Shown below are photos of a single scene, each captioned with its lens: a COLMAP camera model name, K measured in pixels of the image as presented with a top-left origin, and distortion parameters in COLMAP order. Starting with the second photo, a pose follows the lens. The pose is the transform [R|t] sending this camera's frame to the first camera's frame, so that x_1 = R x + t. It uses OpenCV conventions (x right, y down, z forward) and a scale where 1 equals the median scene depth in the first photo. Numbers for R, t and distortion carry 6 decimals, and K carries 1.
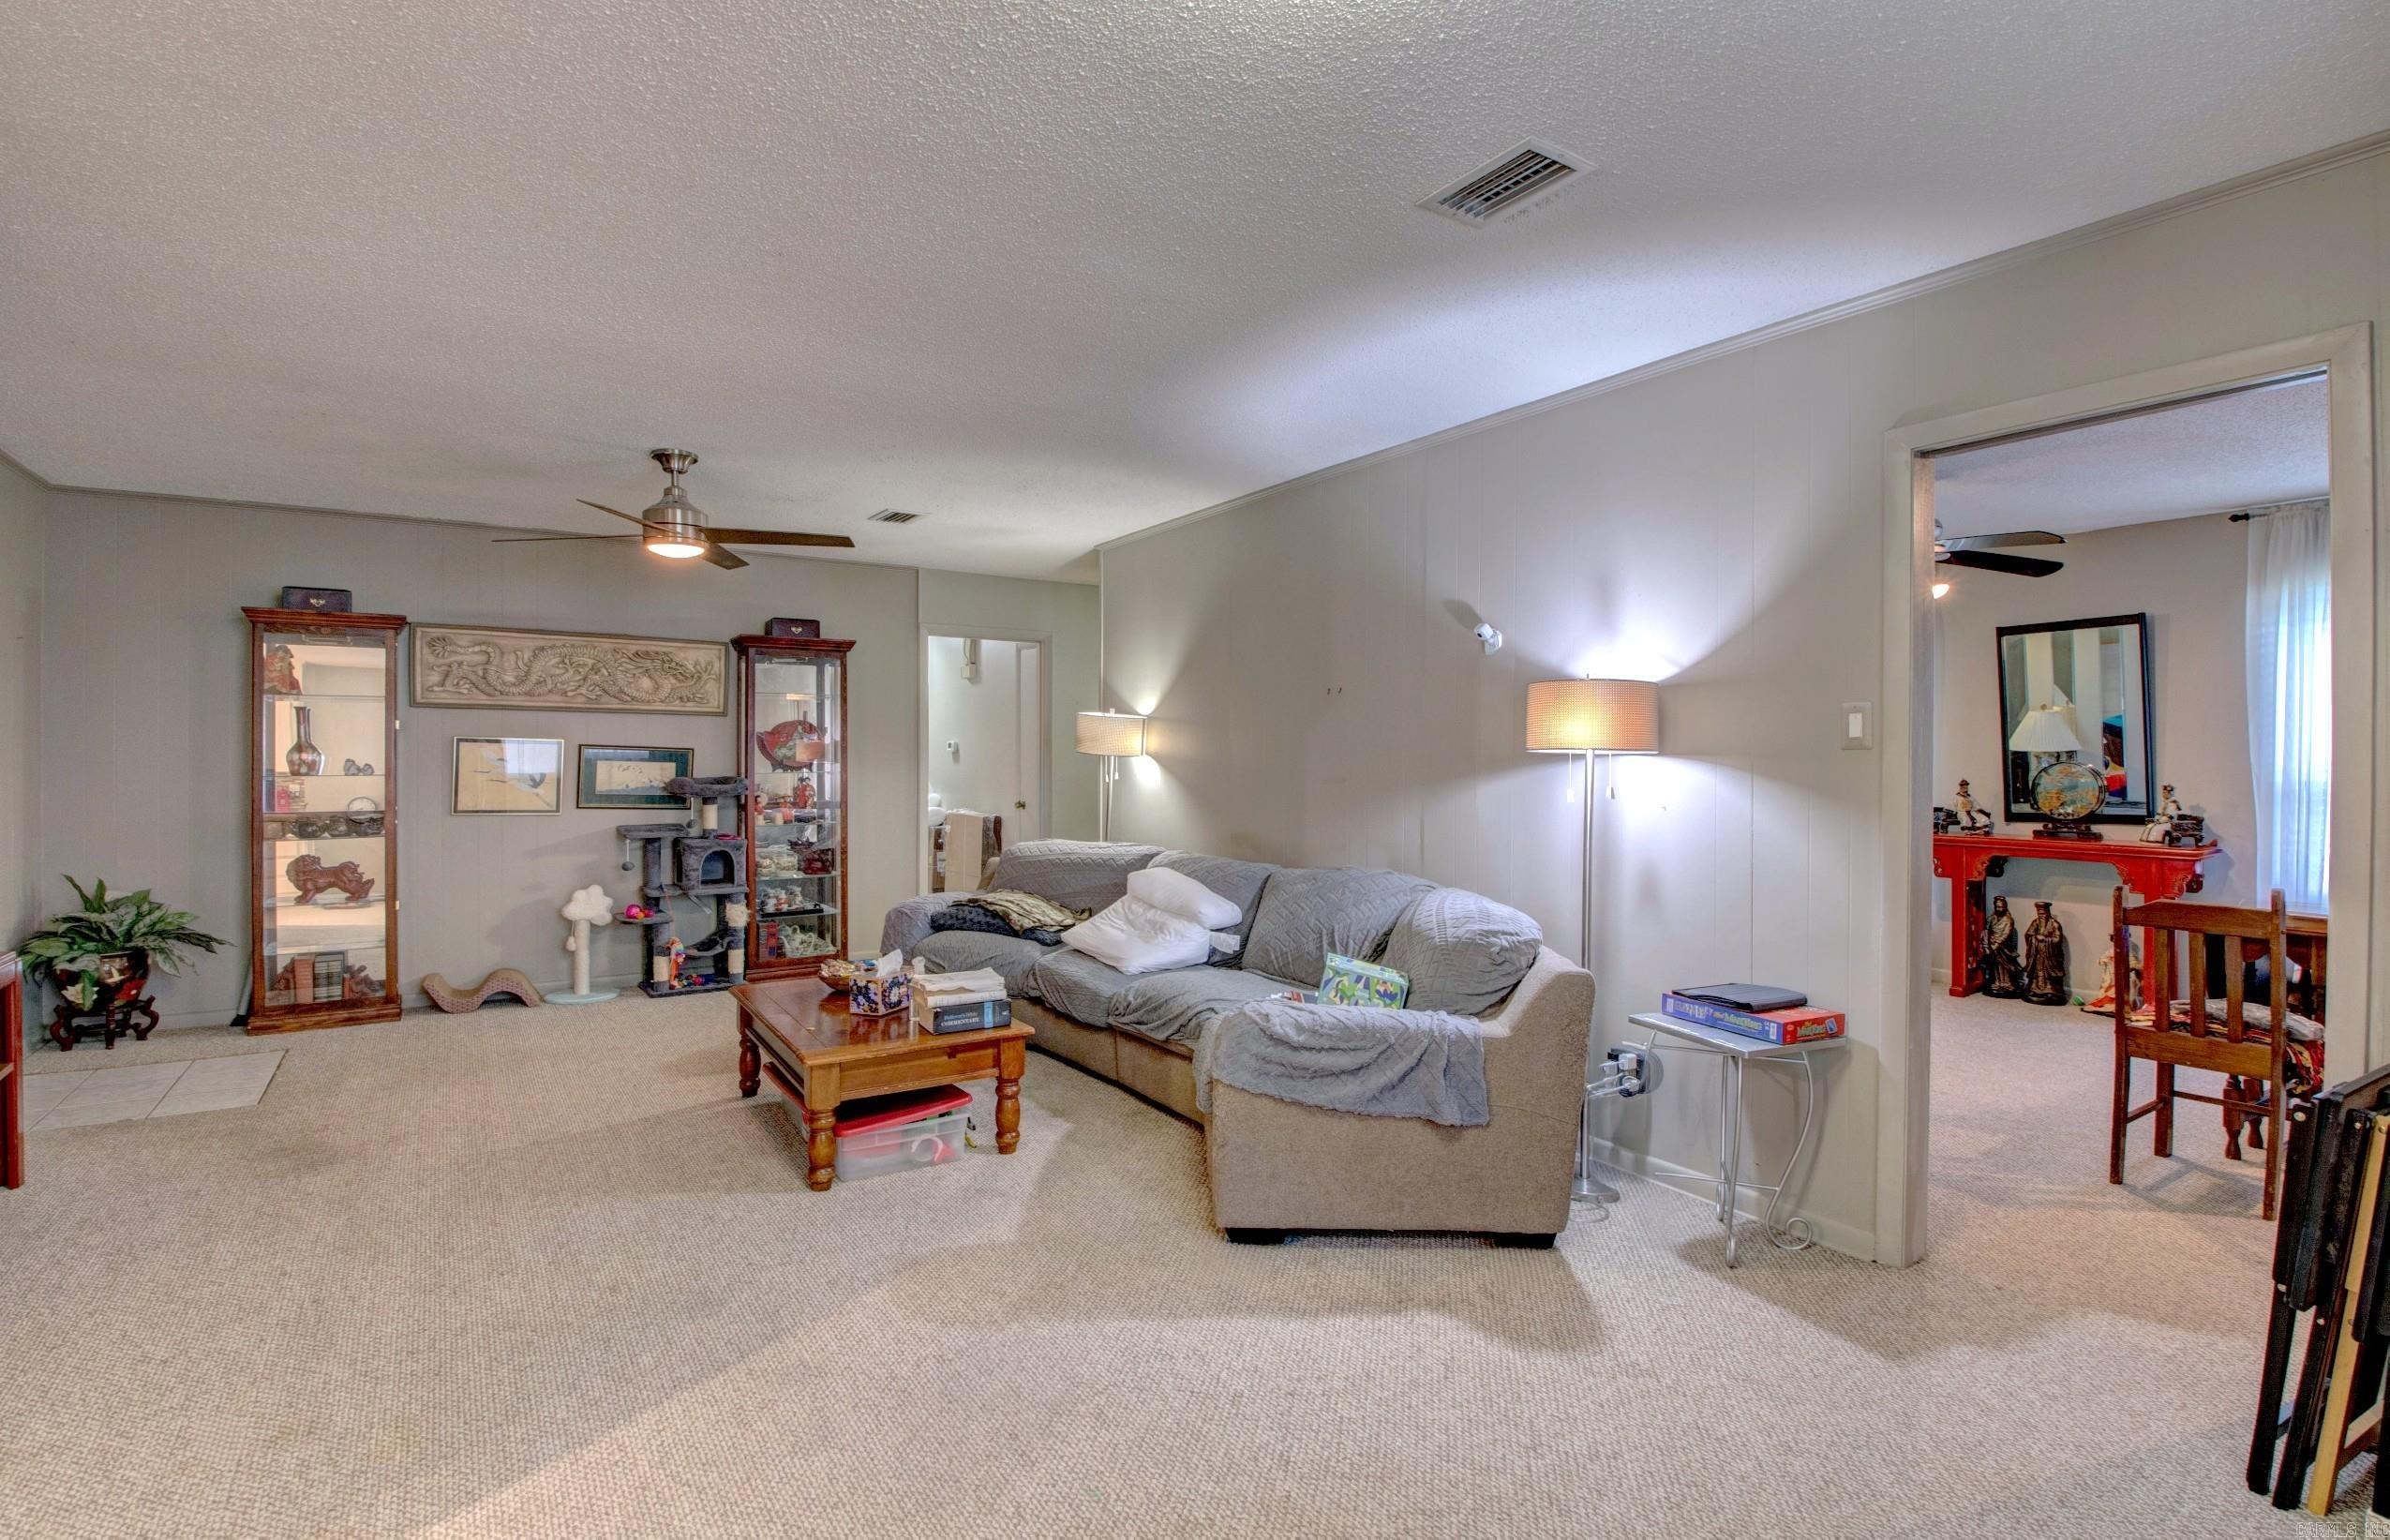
lens RADIAL K [[1121.7, 0, 1207.2], [0, 1121.7, 757.2], [0, 0, 1]] dist [0.002942, -0.019007]
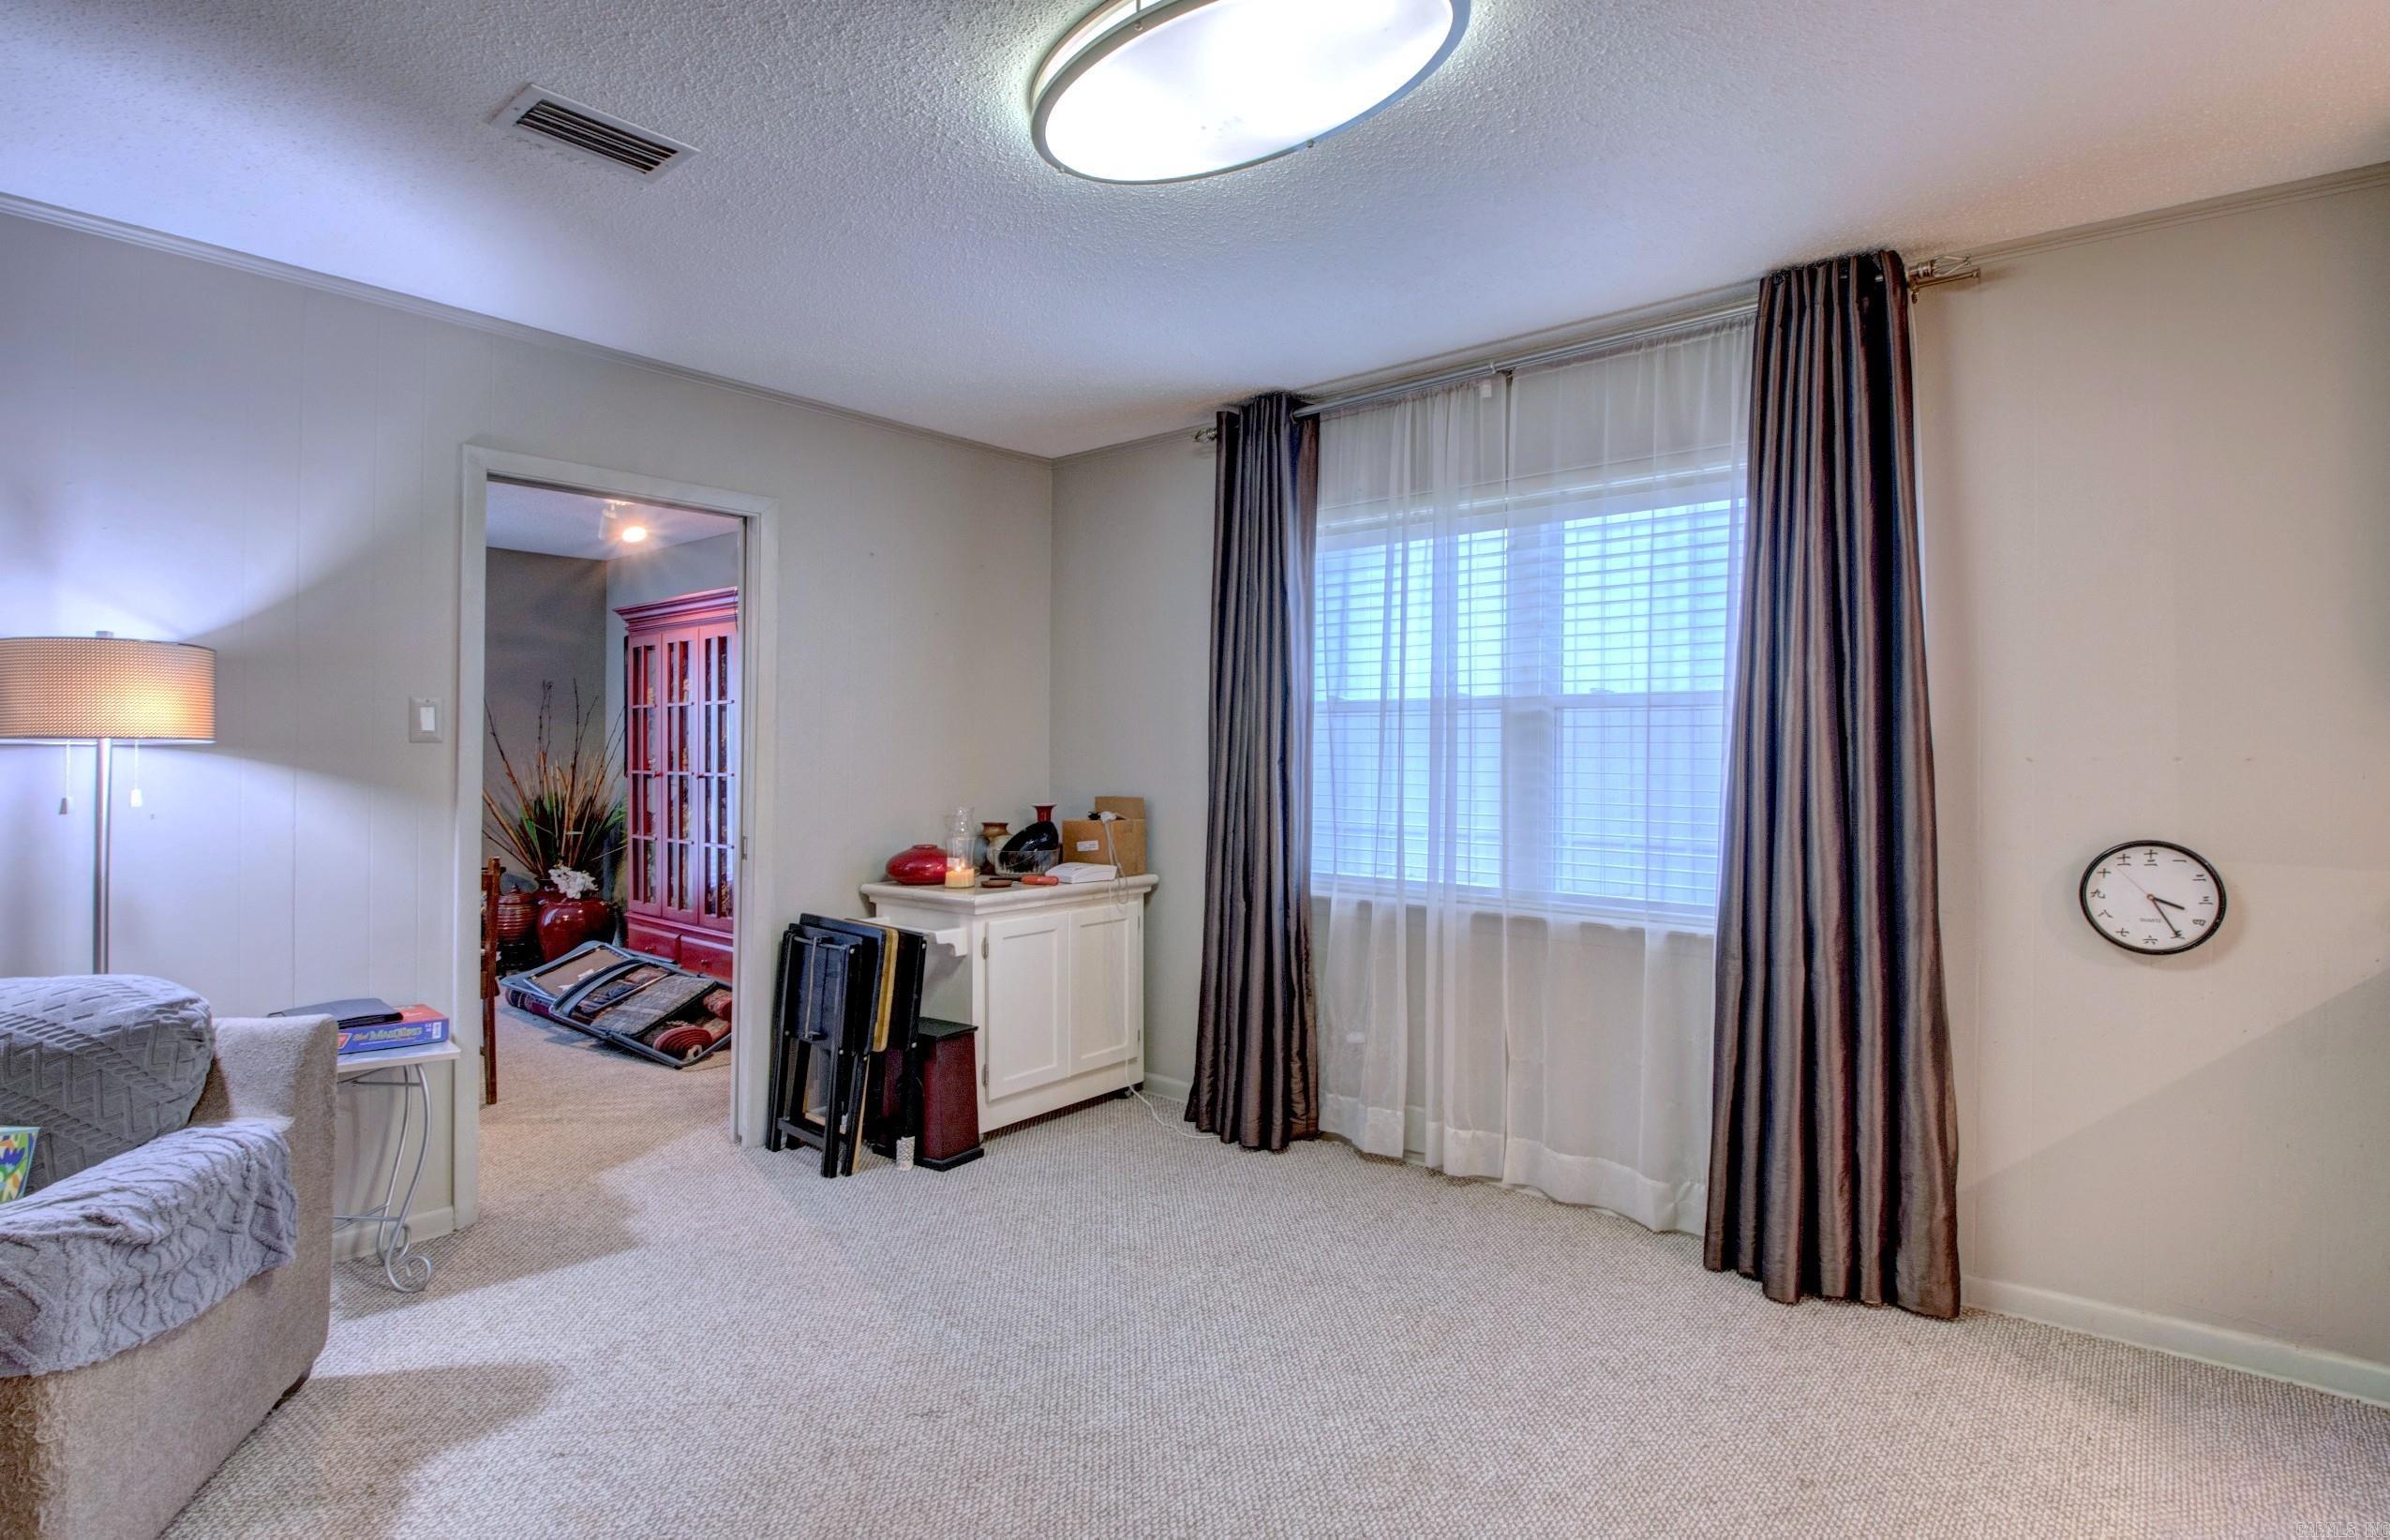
lens RADIAL K [[1121.7, 0, 1176.0], [0, 1121.7, 738.8], [0, 0, 1]] dist [0.002942, -0.019007]
pose [[-0.251009, 0.009749, 0.967936, -0.307418], [-0.004665, 0.999925, -0.011281, -0.001172], [-0.967974, -0.007347, -0.250944, 0.314200]]
